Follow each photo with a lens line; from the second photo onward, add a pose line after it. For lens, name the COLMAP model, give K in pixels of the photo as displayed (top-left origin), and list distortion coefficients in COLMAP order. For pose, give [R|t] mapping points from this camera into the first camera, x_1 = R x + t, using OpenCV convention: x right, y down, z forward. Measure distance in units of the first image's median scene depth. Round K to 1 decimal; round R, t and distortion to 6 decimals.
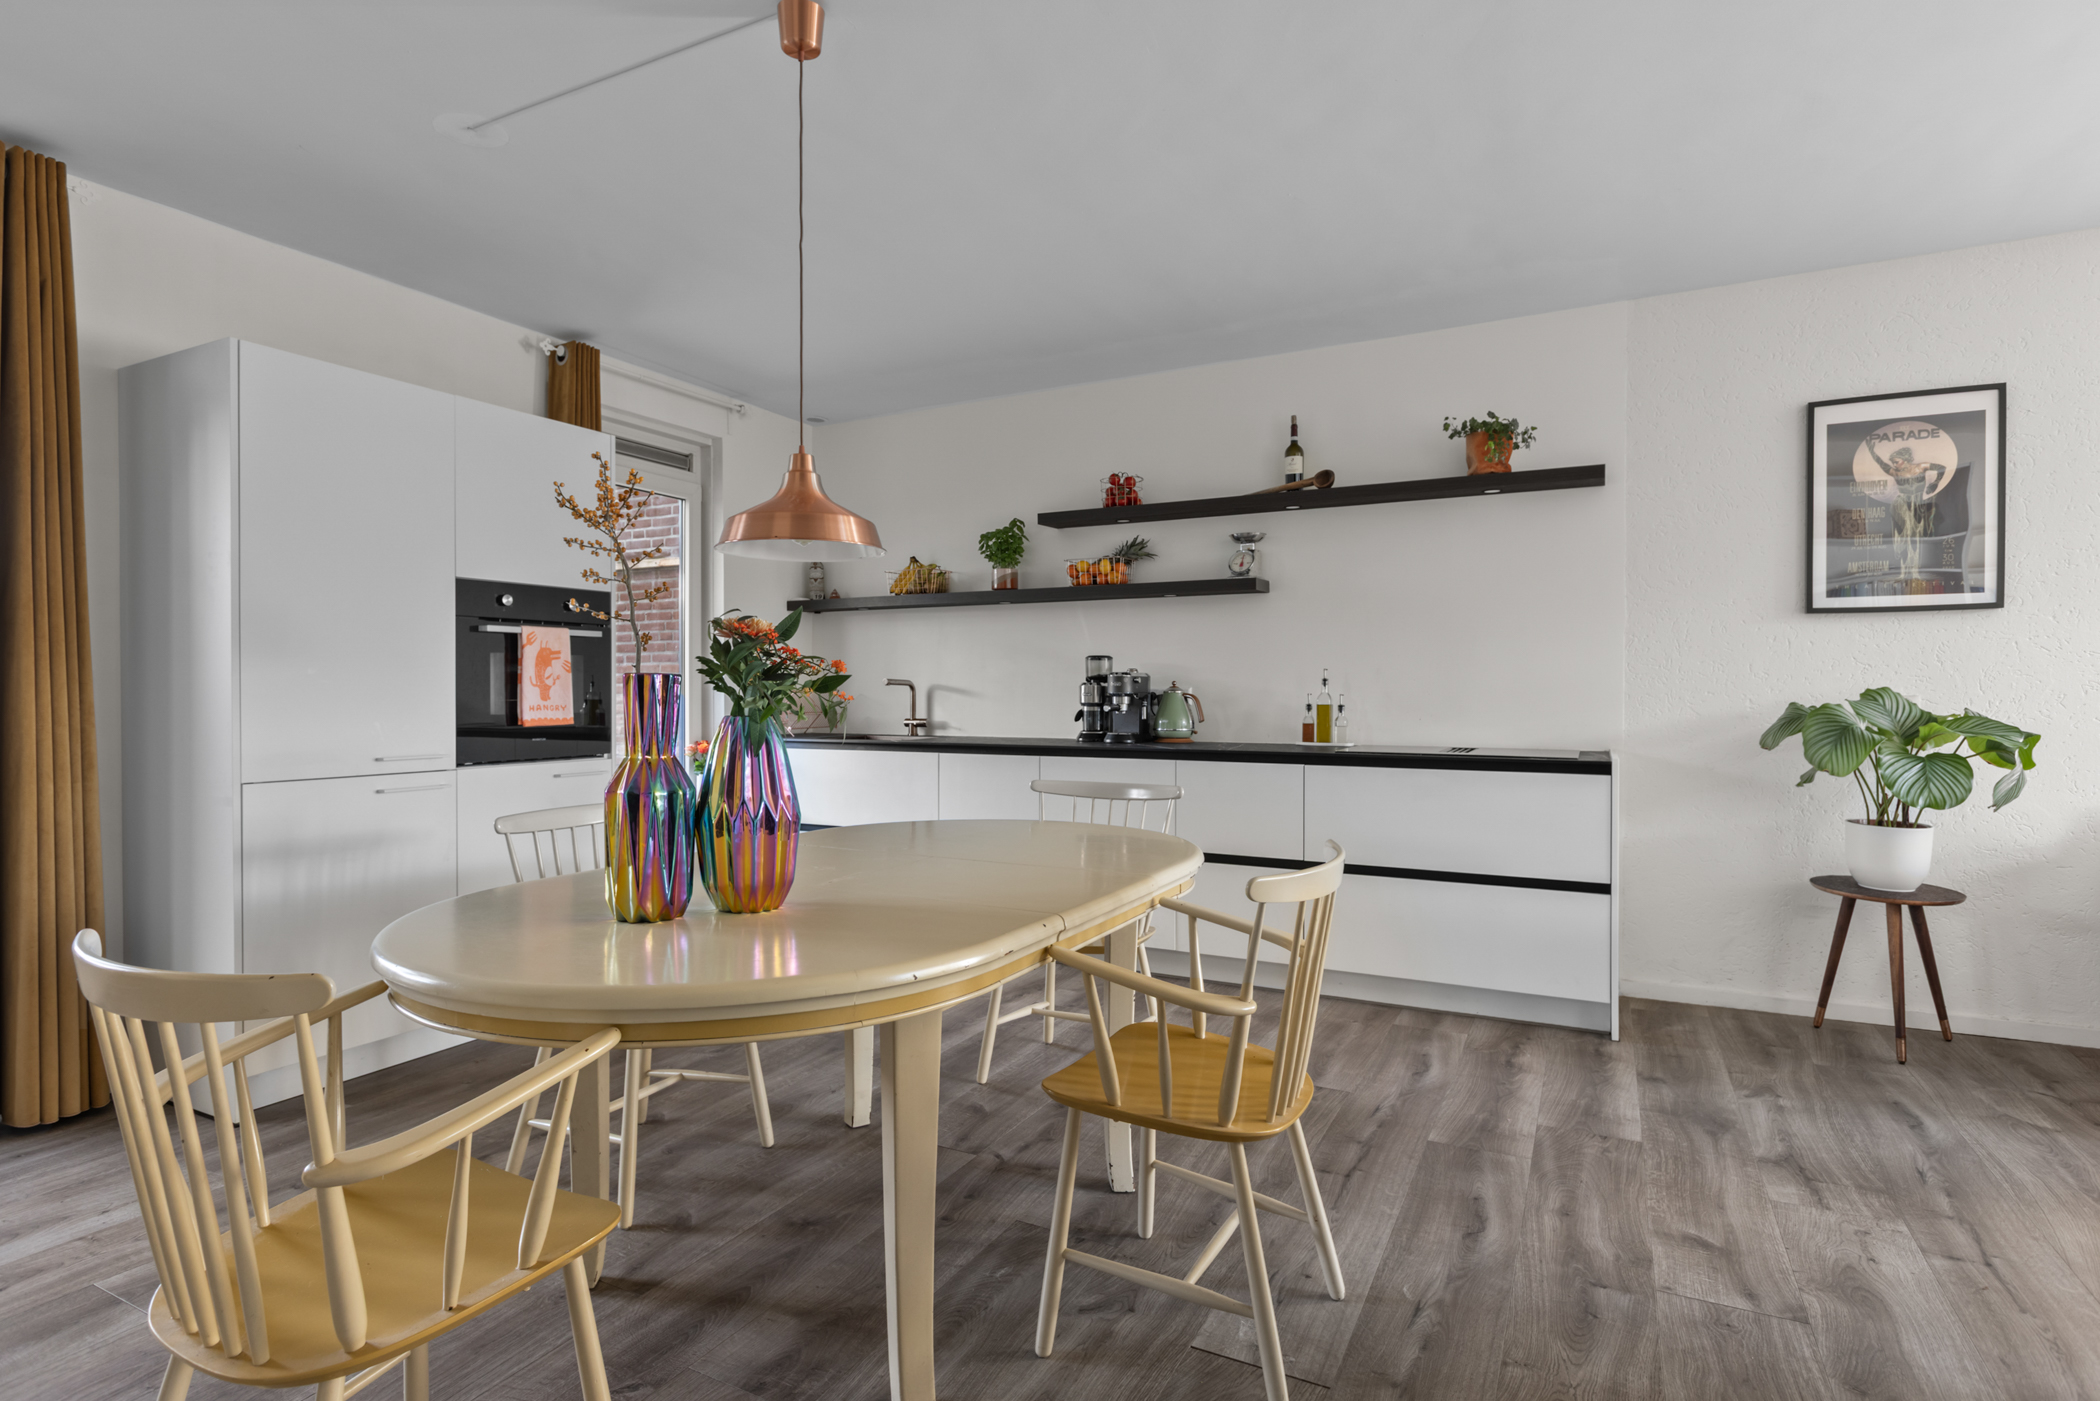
lens RADIAL K [[1067.7, 0, 1030.8], [0, 1067.7, 701.0], [0, 0, 1]] dist [-0.000720, -0.000436]
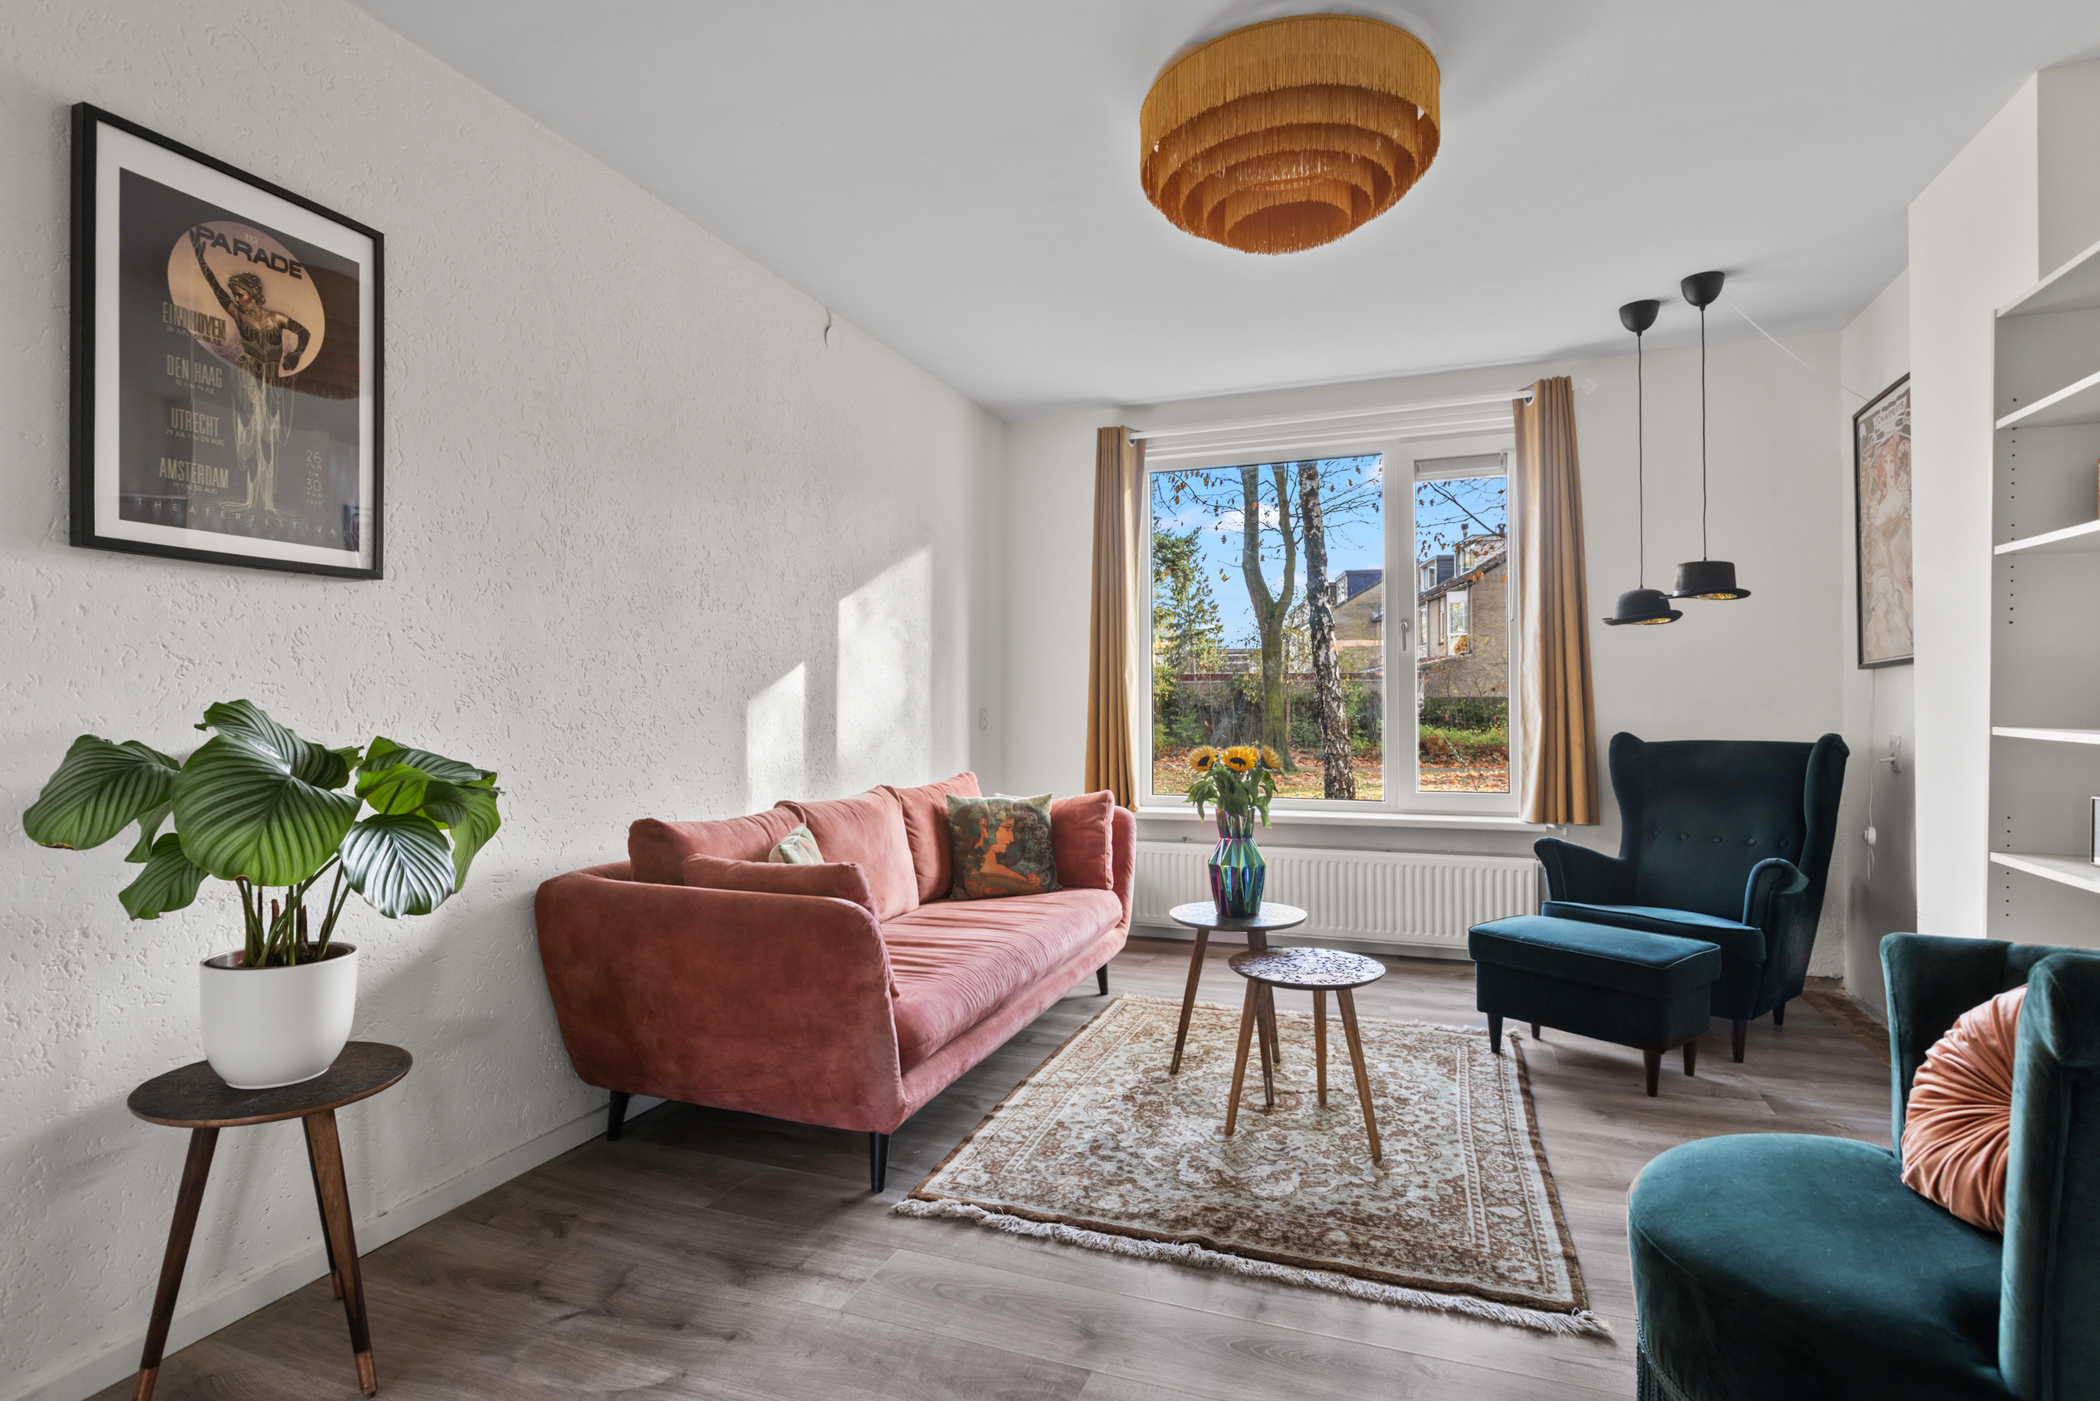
lens RADIAL K [[1052.3, 0, 1050.0], [0, 1052.3, 700.5], [0, 0, 1]] dist [-0.013132, 0.000815]
pose [[-0.123561, 0.004640, 0.992326, 0.182839], [0.016591, 0.999859, -0.002610, -0.004556], [-0.992198, 0.016142, -0.123621, 0.530129]]
